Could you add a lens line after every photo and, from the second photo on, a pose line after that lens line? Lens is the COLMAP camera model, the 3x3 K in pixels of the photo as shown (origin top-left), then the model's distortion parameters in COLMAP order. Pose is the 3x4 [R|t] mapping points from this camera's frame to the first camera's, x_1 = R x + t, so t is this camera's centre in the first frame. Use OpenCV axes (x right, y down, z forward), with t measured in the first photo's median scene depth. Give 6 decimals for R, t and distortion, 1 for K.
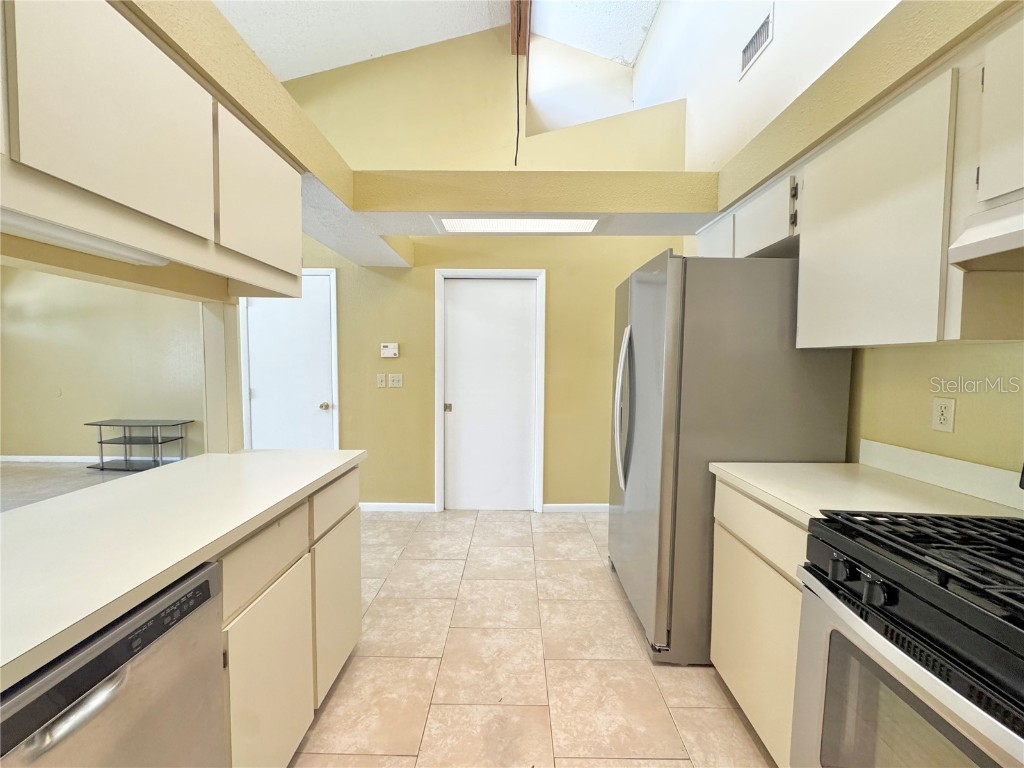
lens RADIAL K [[408.7, 0, 513.5], [0, 408.7, 383.9], [0, 0, 1]] dist [-0.003506, 0.000401]
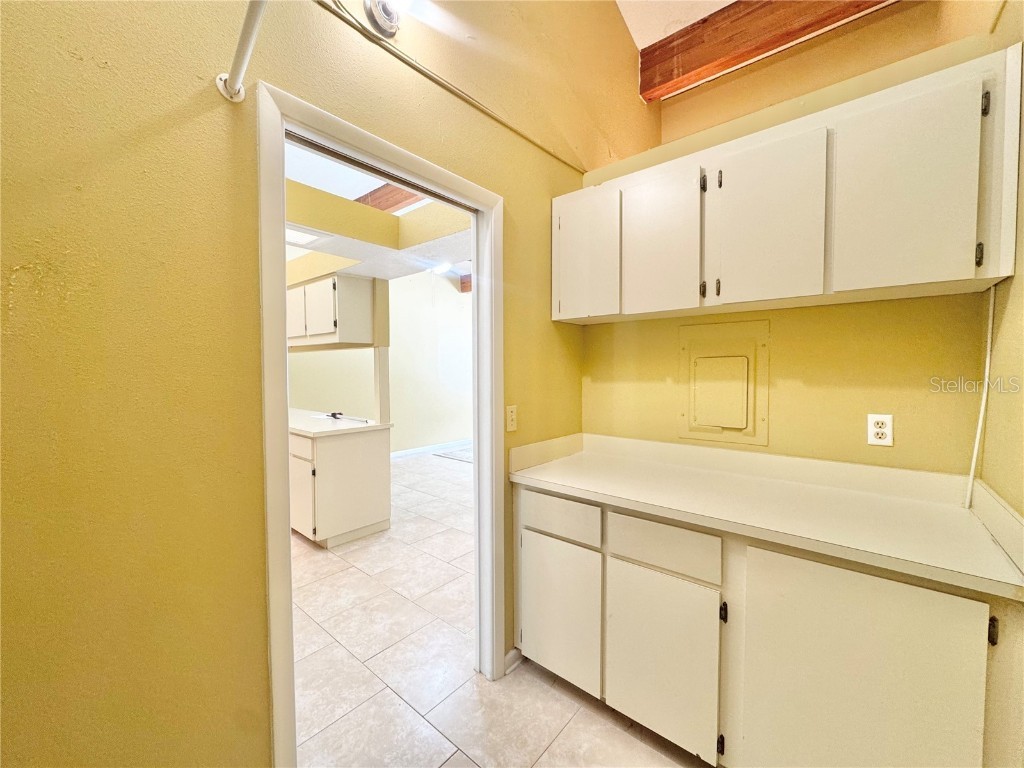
lens RADIAL K [[408.7, 0, 513.5], [0, 408.7, 383.9], [0, 0, 1]] dist [-0.003506, 0.000401]
pose [[-0.641854, 0.022035, -0.766511, 0.242207], [-0.042551, 0.997024, 0.064293, -0.110246], [0.765646, 0.073882, -0.639006, 1.764797]]
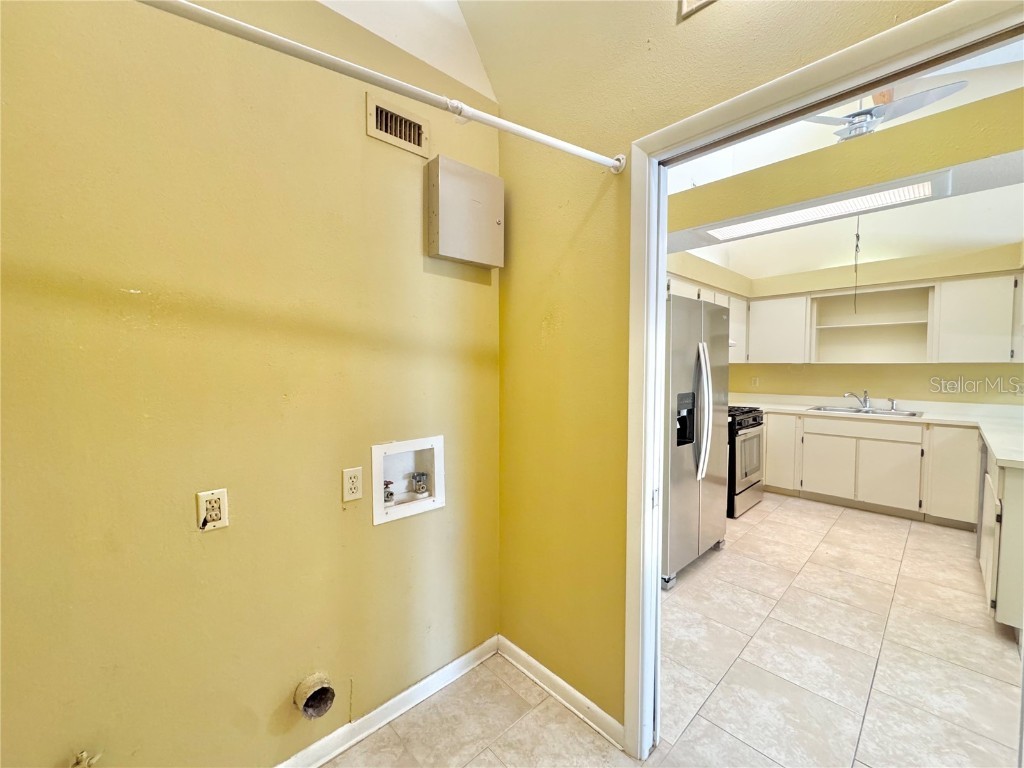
lens RADIAL K [[408.7, 0, 513.5], [0, 408.7, 383.9], [0, 0, 1]] dist [-0.003506, 0.000401]
pose [[-0.686520, -0.041476, 0.725927, -0.172532], [0.033648, 0.995490, 0.088700, -0.115879], [-0.726332, 0.085321, -0.682028, 1.786299]]
